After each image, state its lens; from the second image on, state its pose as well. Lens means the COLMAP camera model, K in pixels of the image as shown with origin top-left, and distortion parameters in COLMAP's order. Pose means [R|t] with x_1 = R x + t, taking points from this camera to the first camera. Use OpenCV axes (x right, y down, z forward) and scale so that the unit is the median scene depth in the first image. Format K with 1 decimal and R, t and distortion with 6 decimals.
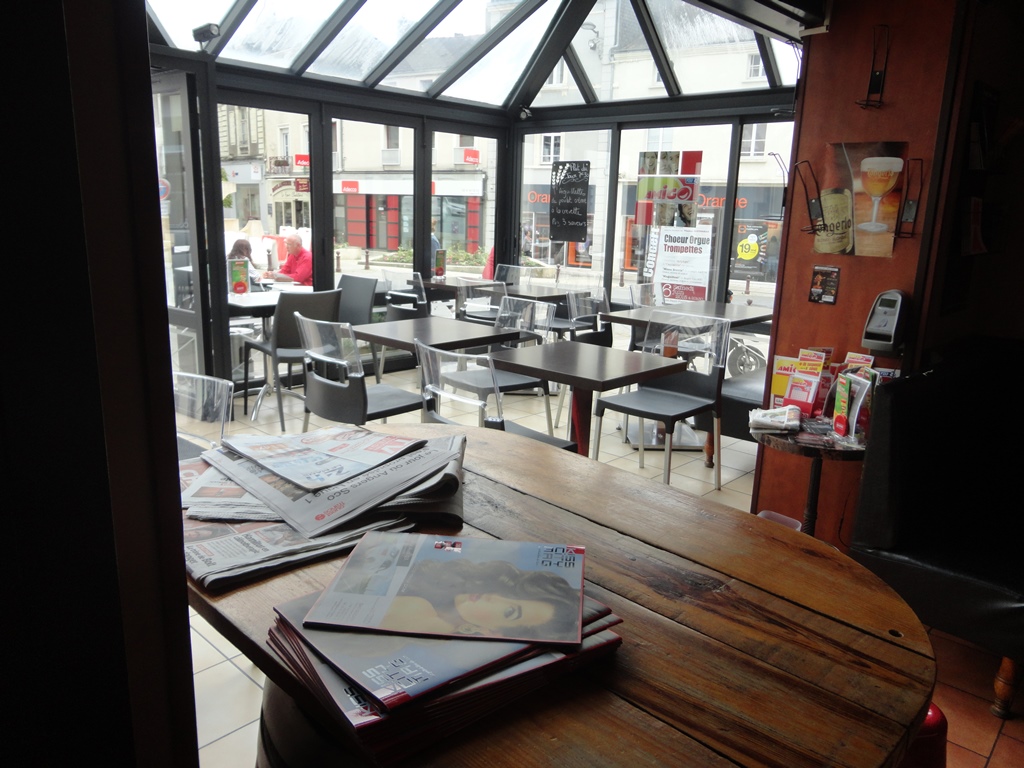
lens RADIAL K [[755.4, 0, 510.7], [0, 755.4, 382.7], [0, 0, 1]] dist [0.002655, 0.000927]
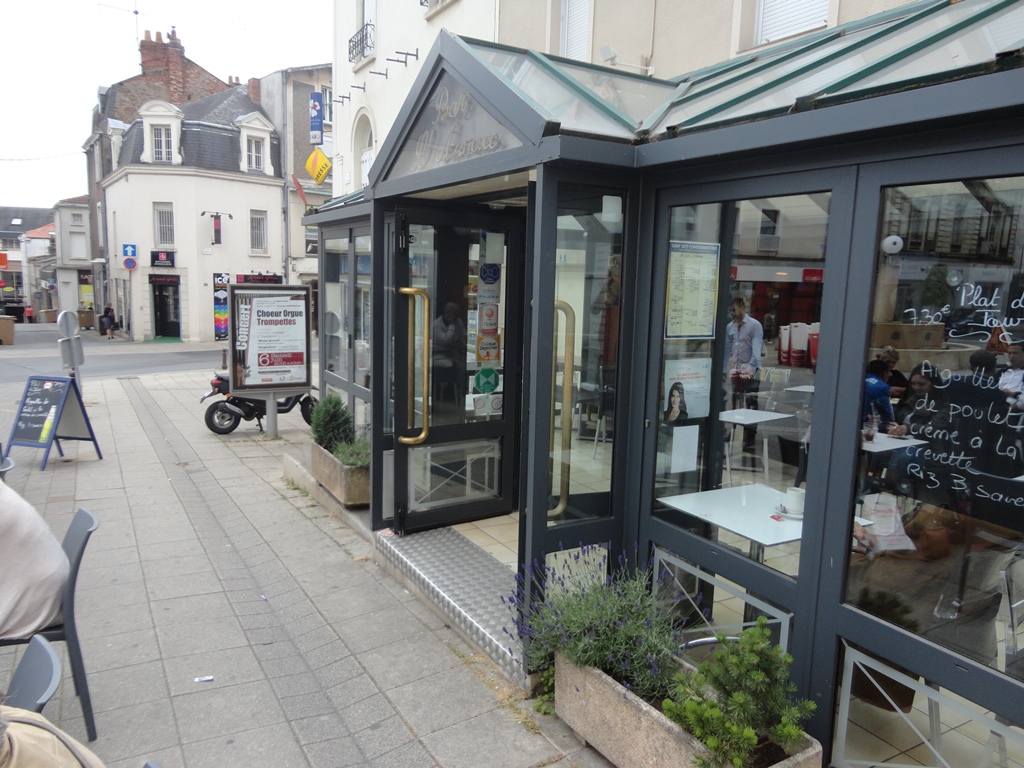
lens RADIAL K [[755.4, 0, 511.0], [0, 755.4, 383.4], [0, 0, 1]] dist [0.002655, 0.000927]
pose [[0.293341, -0.160657, 0.942412, -1.077181], [0.197279, 0.974734, 0.104761, -0.195543], [-0.935432, 0.155187, 0.317624, 0.467150]]
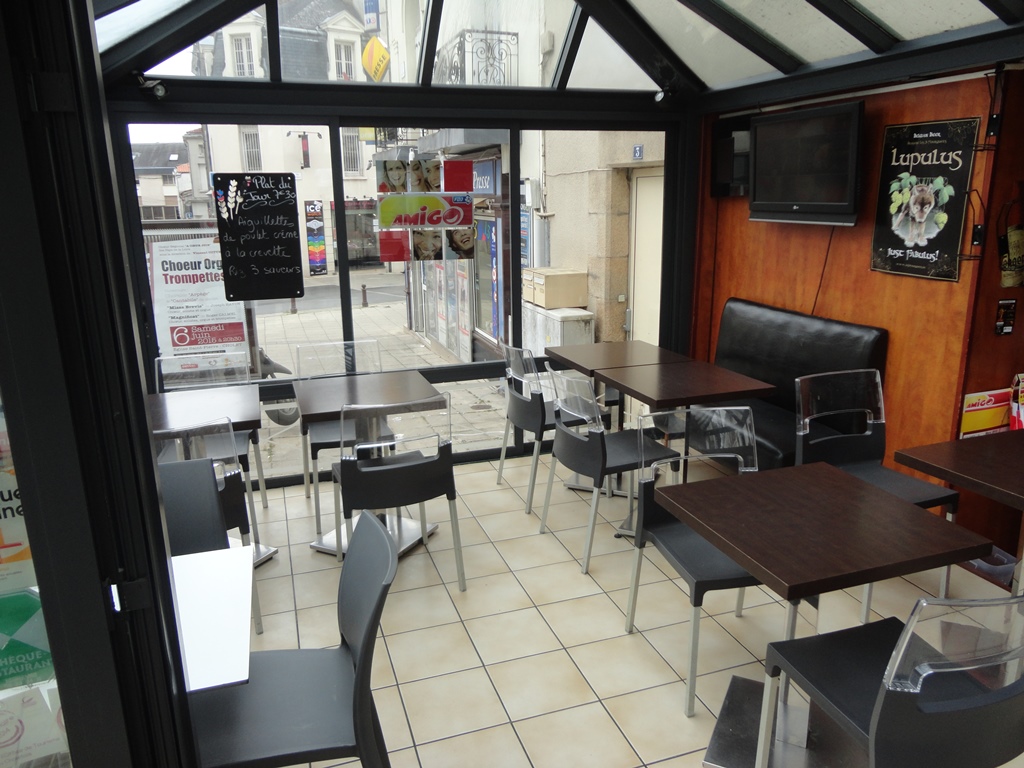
lens RADIAL K [[755.4, 0, 514.3], [0, 755.4, 385.3], [0, 0, 1]] dist [0.002655, 0.000927]
pose [[0.466743, -0.260225, 0.845242, -0.399262], [0.229590, 0.958617, 0.168350, -0.184815], [-0.854073, 0.115483, 0.507172, 0.531855]]
